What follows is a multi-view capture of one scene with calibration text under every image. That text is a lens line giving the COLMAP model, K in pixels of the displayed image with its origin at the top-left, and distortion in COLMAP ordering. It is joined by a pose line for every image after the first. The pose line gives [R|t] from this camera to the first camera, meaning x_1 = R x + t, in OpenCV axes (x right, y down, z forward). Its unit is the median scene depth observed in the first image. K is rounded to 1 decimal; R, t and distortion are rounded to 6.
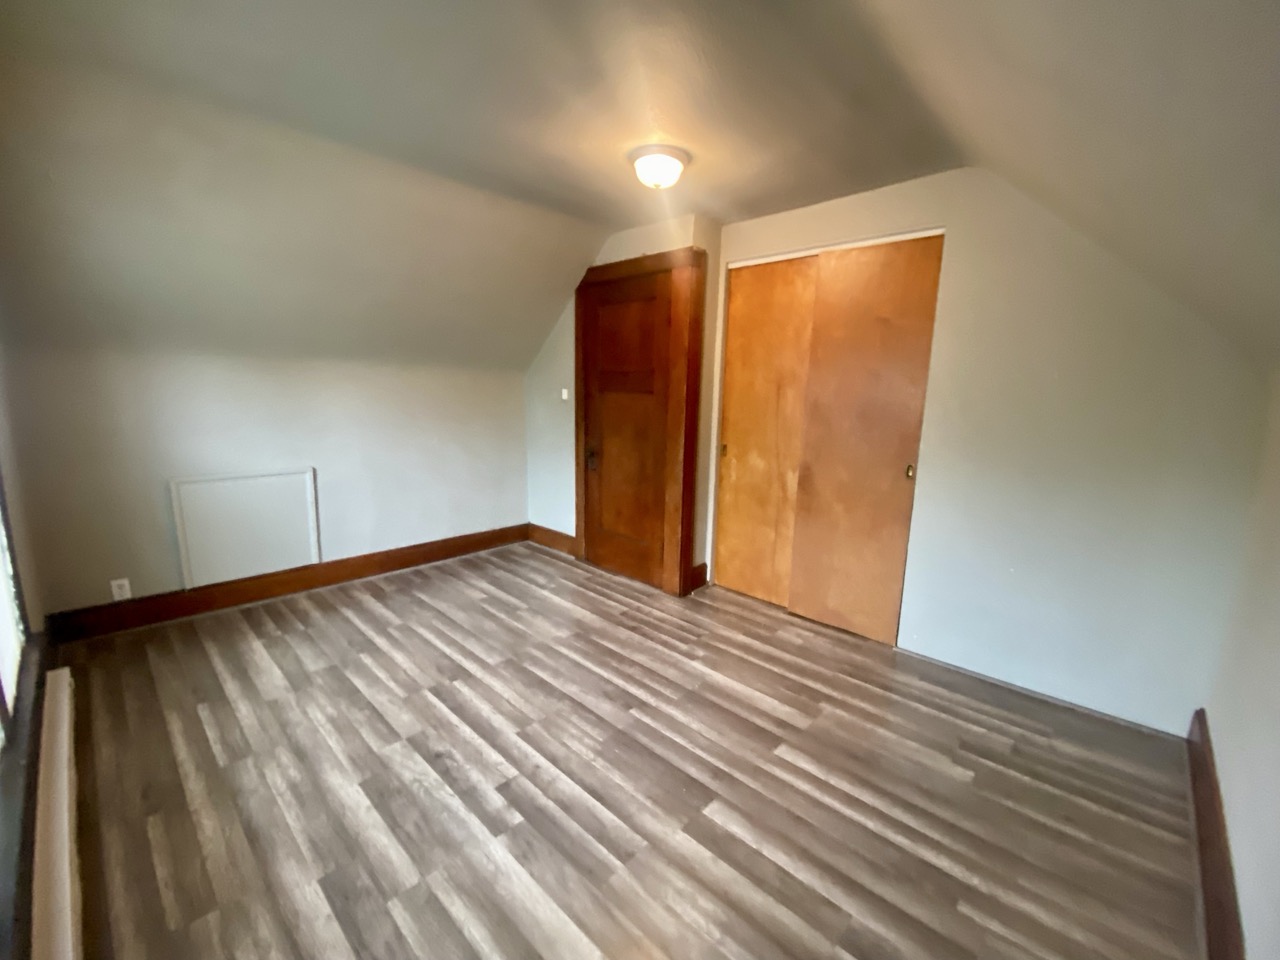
lens RADIAL K [[522.1, 0, 639.1], [0, 522.1, 476.7], [0, 0, 1]] dist [0.069542, -0.040685]
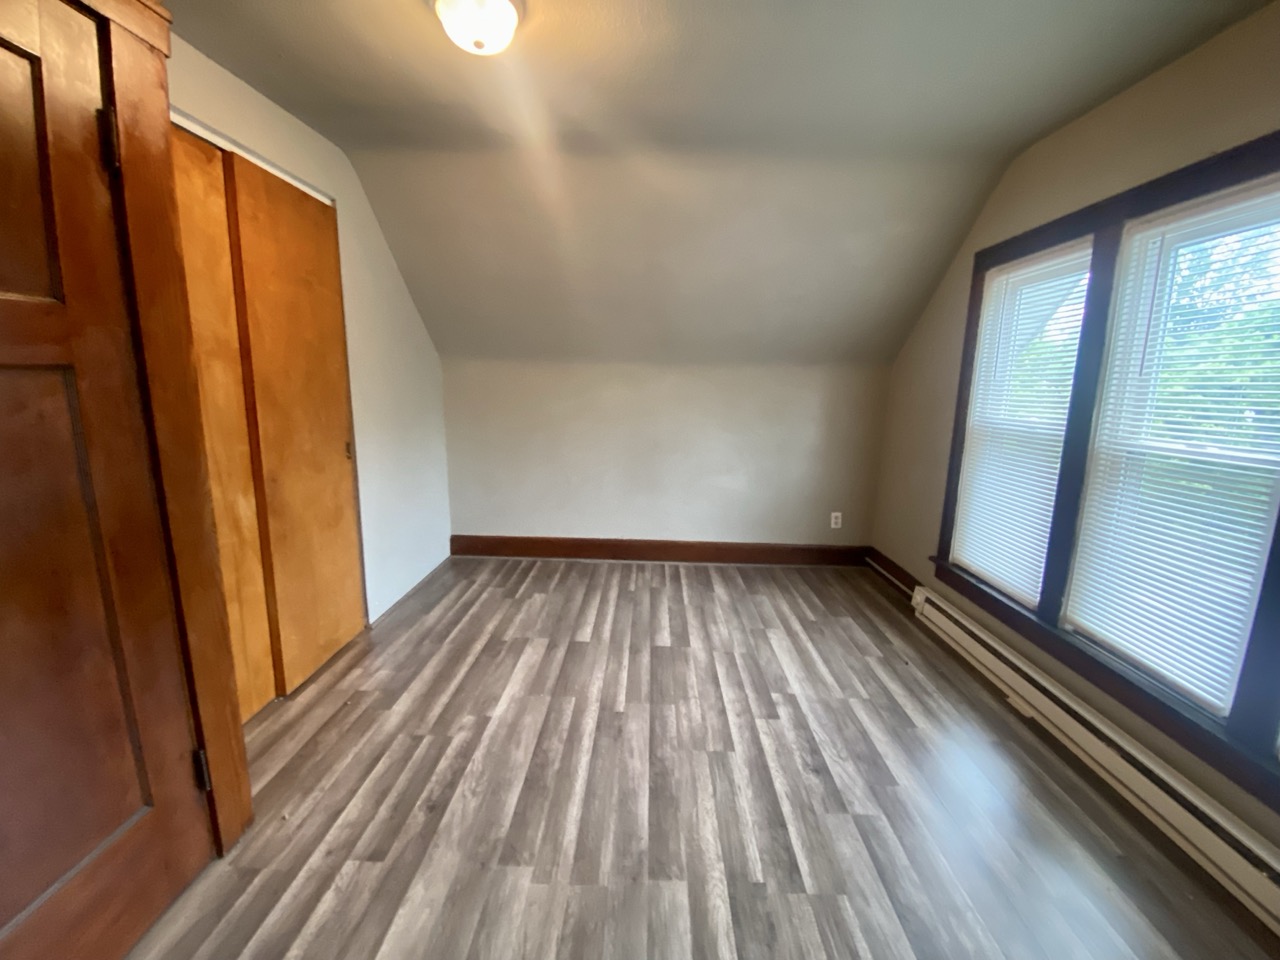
lens RADIAL K [[522.1, 0, 639.1], [0, 522.1, 476.7], [0, 0, 1]] dist [0.069542, -0.040685]
pose [[-0.663794, -0.166236, 0.729207, -0.694428], [0.096168, 0.947922, 0.303638, -0.259738], [-0.741707, 0.271680, -0.613238, 1.508460]]
